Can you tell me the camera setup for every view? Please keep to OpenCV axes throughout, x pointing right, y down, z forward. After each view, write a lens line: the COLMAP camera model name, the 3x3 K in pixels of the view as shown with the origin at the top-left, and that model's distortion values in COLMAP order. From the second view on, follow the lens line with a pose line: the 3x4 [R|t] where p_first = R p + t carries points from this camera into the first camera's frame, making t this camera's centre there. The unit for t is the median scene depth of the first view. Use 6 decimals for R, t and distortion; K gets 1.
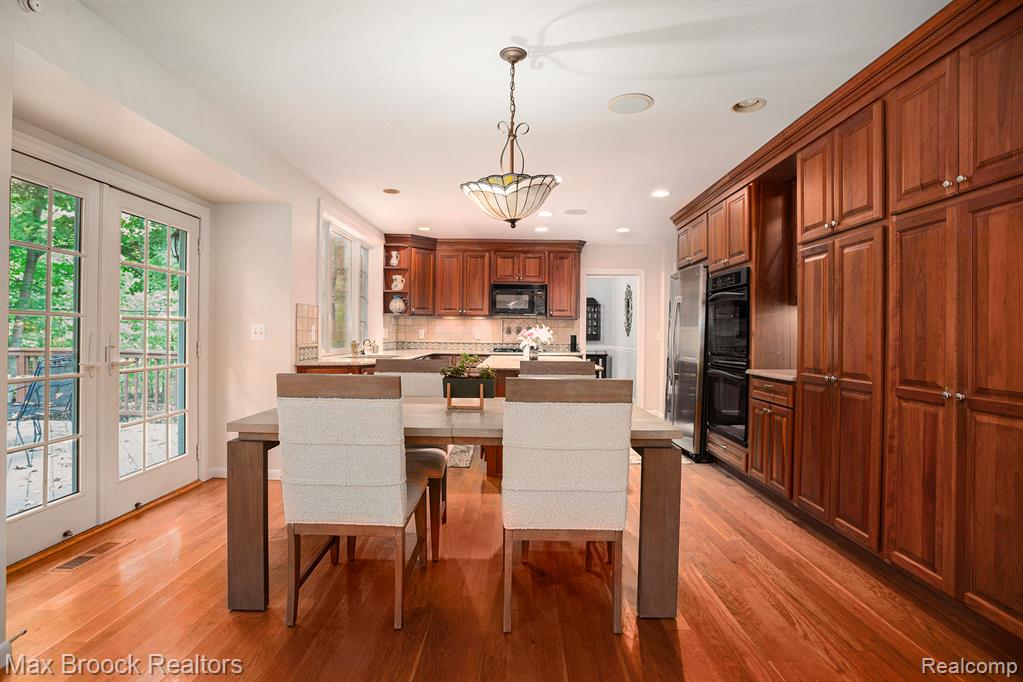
lens RADIAL K [[509.0, 0, 507.4], [0, 509.0, 337.0], [0, 0, 1]] dist [-0.089068, 0.047319]
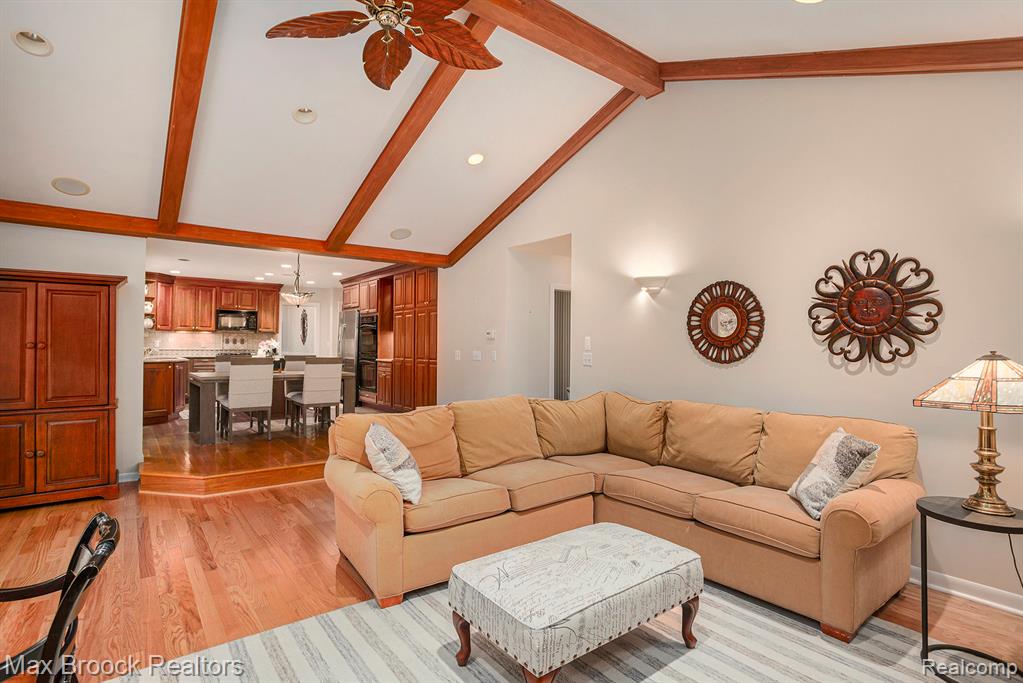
lens RADIAL K [[509.0, 0, 507.4], [0, 509.0, 337.5], [0, 0, 1]] dist [-0.089068, 0.047319]
pose [[0.781141, 0.005662, 0.624330, -0.274328], [0.004114, 0.999890, -0.014215, 0.000563], [-0.624342, 0.013672, 0.781032, -0.652017]]
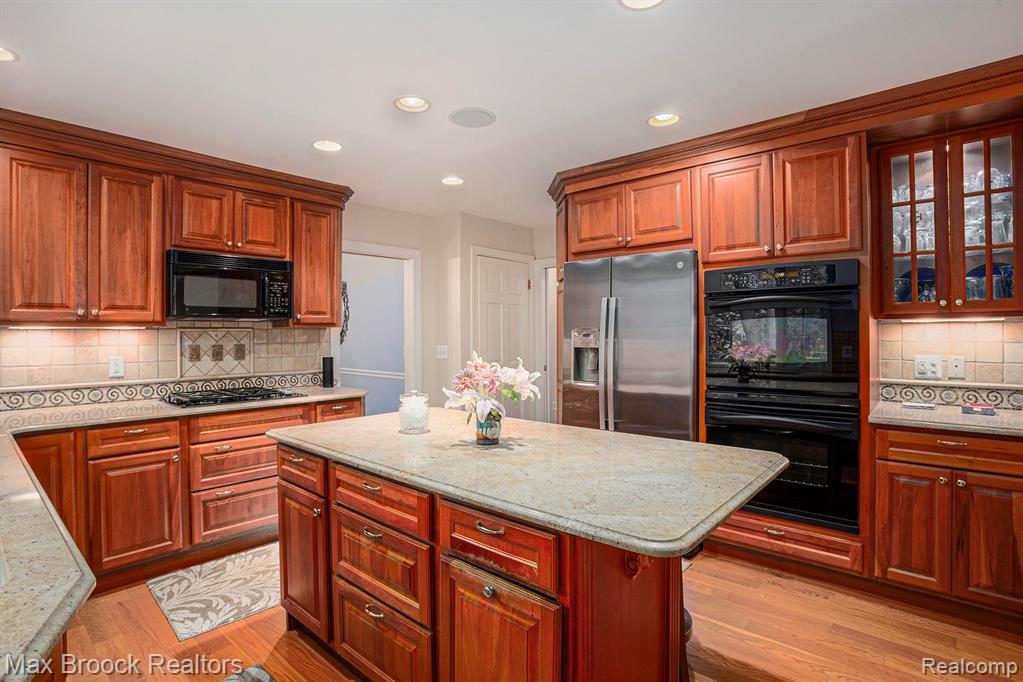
lens RADIAL K [[509.0, 0, 507.4], [0, 509.0, 337.0], [0, 0, 1]] dist [-0.089068, 0.047319]
pose [[0.649468, -0.021833, 0.760076, -0.167584], [0.018796, 0.999743, 0.012656, -0.029636], [-0.760157, 0.006067, 0.649711, 0.505968]]
